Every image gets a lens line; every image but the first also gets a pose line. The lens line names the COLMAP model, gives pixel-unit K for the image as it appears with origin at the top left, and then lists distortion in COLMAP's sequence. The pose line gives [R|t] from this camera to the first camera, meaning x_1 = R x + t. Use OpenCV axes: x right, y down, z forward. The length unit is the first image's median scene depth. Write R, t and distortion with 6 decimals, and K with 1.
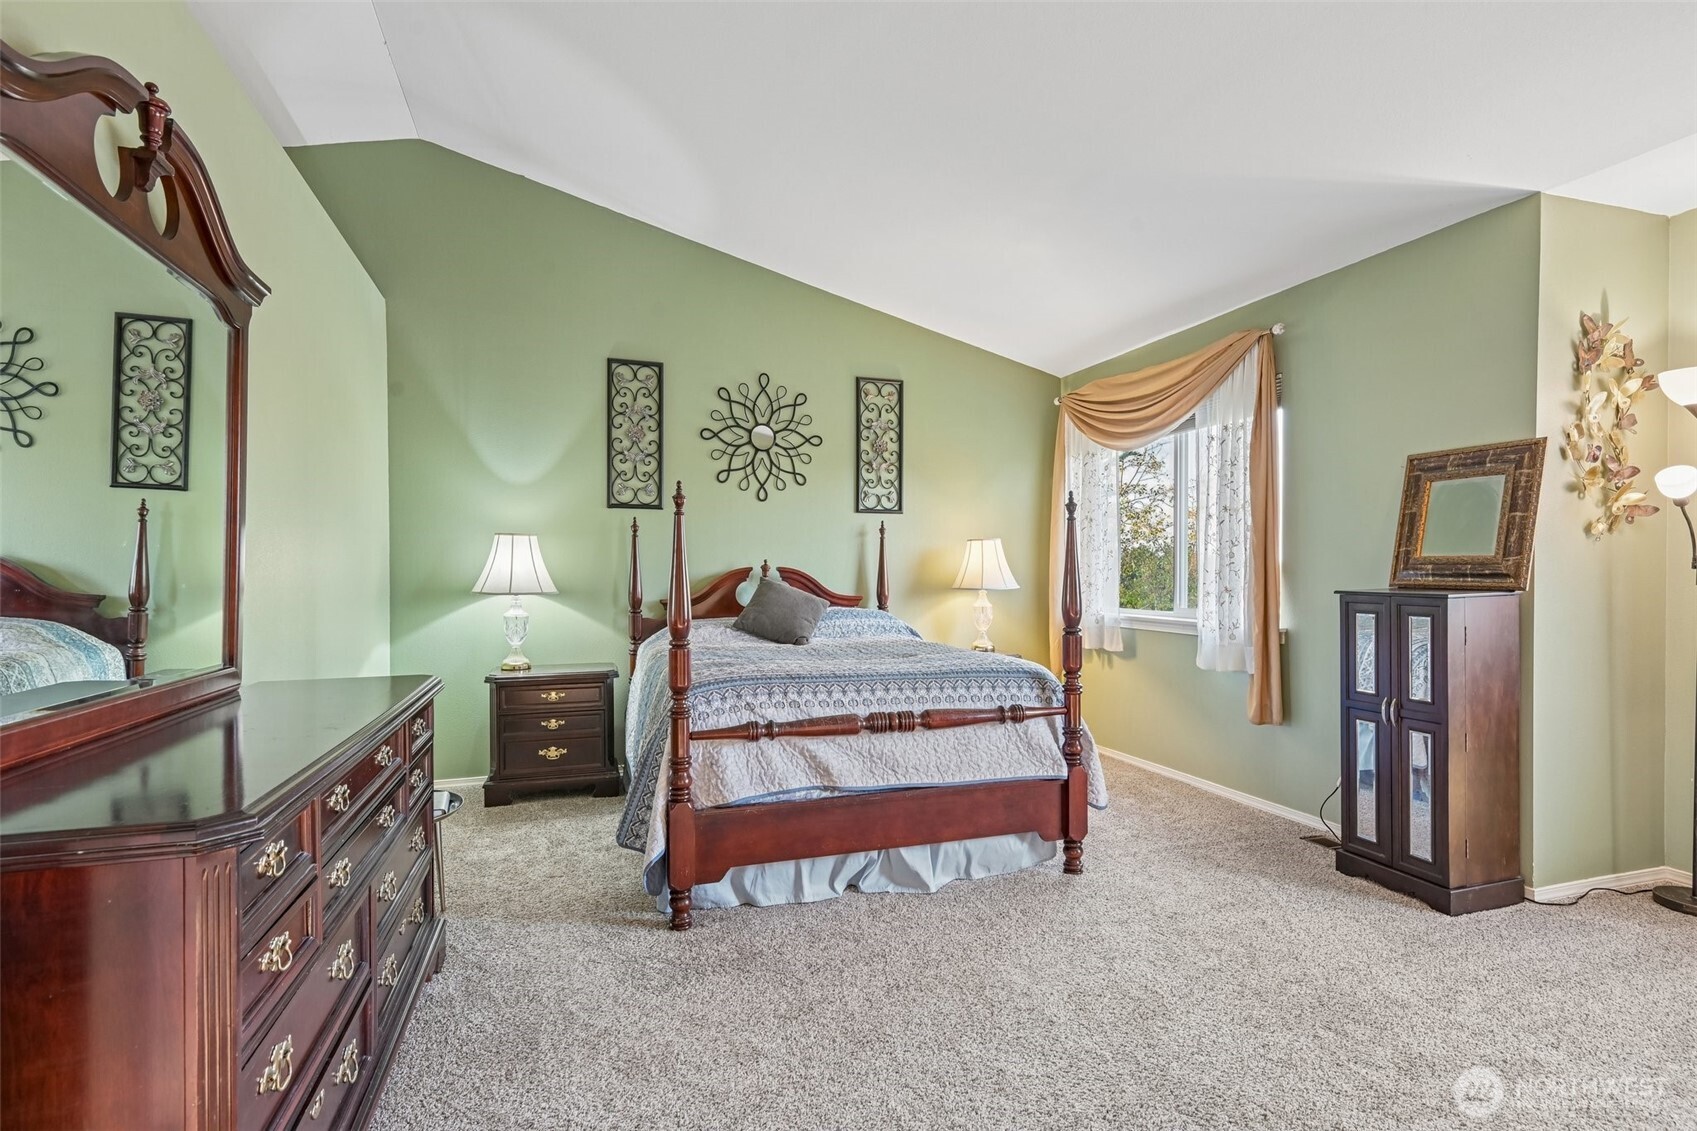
lens RADIAL K [[857.9, 0, 856.3], [0, 857.9, 570.3], [0, 0, 1]] dist [-0.012710, 0.000274]
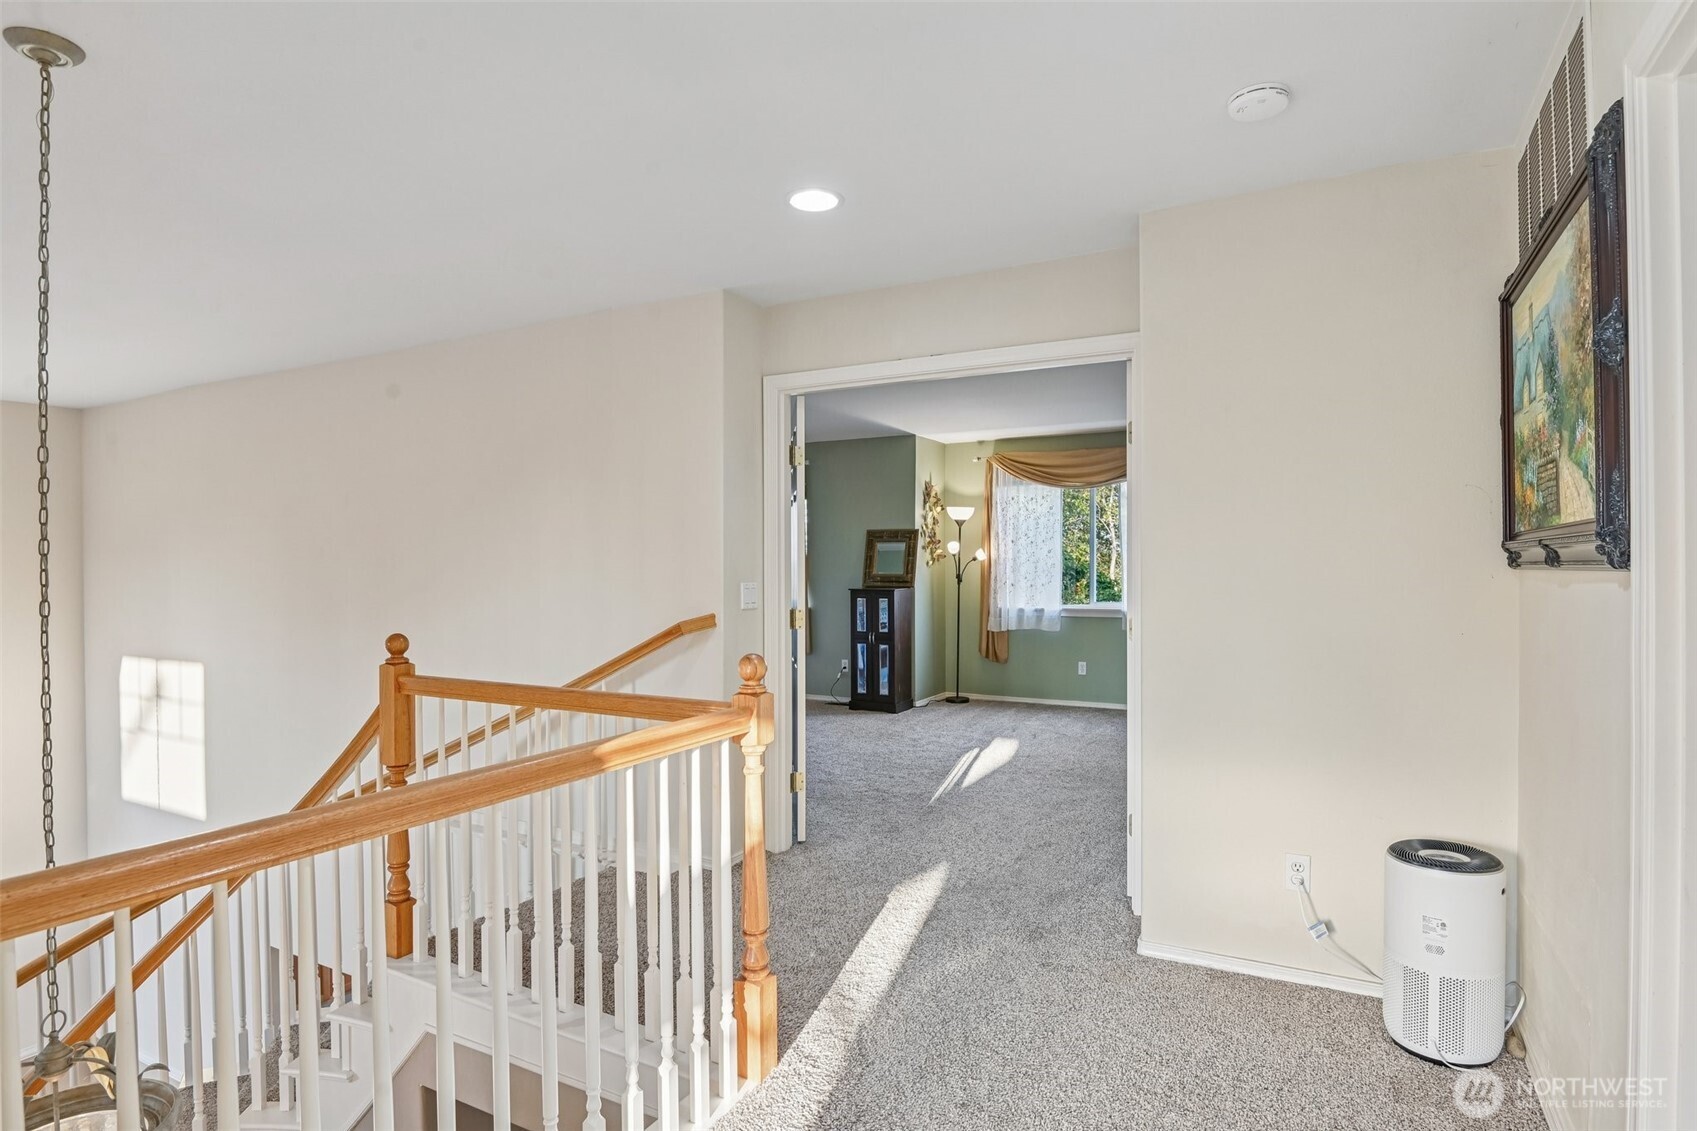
lens RADIAL K [[914.2, 0, 848.5], [0, 914.2, 565.5], [0, 0, 1]] dist [-0.006177, -0.001034]
pose [[0.717959, 0.002567, 0.696081, -1.264803], [0.003015, 0.999972, -0.006797, -0.024178], [-0.696079, 0.006979, 0.717931, -0.845522]]
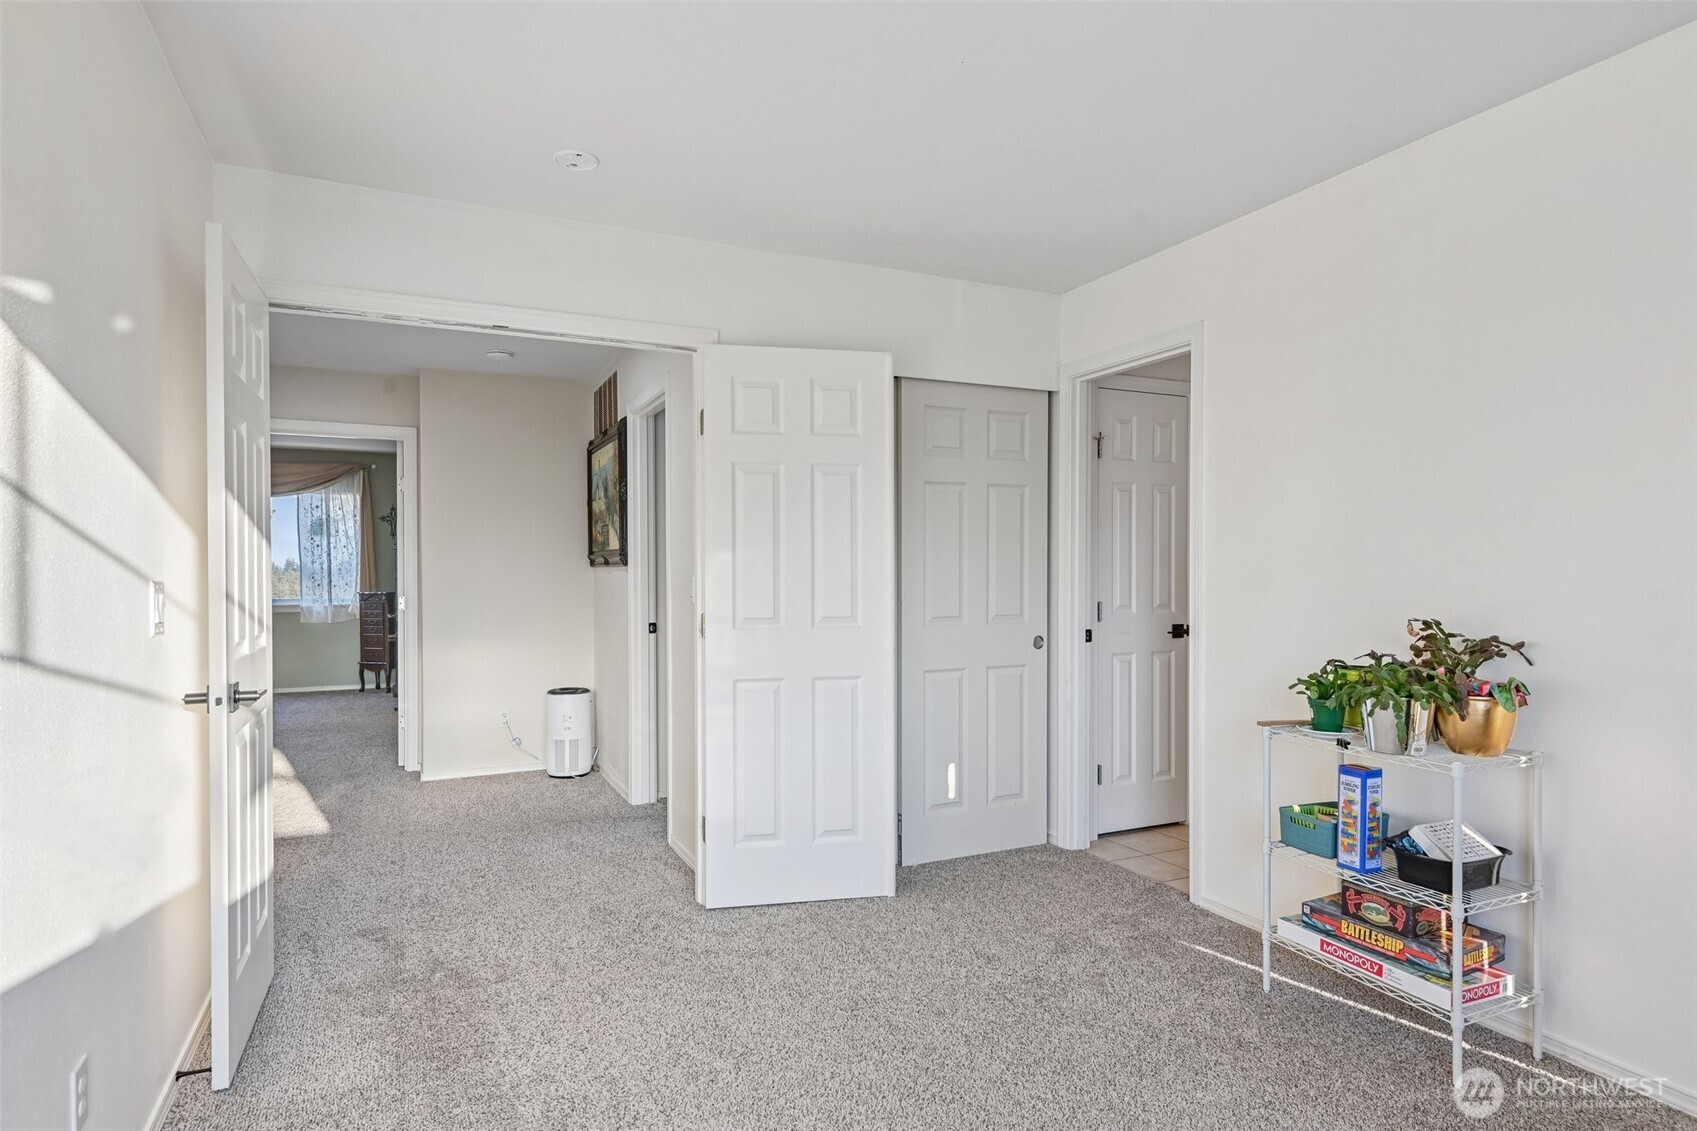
lens RADIAL K [[924.3, 0, 848.5], [0, 924.3, 565.5], [0, 0, 1]] dist [-0.064165, -0.000144]
pose [[-0.124331, 0.004779, 0.992229, -2.102360], [0.009484, 0.999948, -0.003628, -0.016923], [-0.992195, 0.008959, -0.124370, -0.949773]]
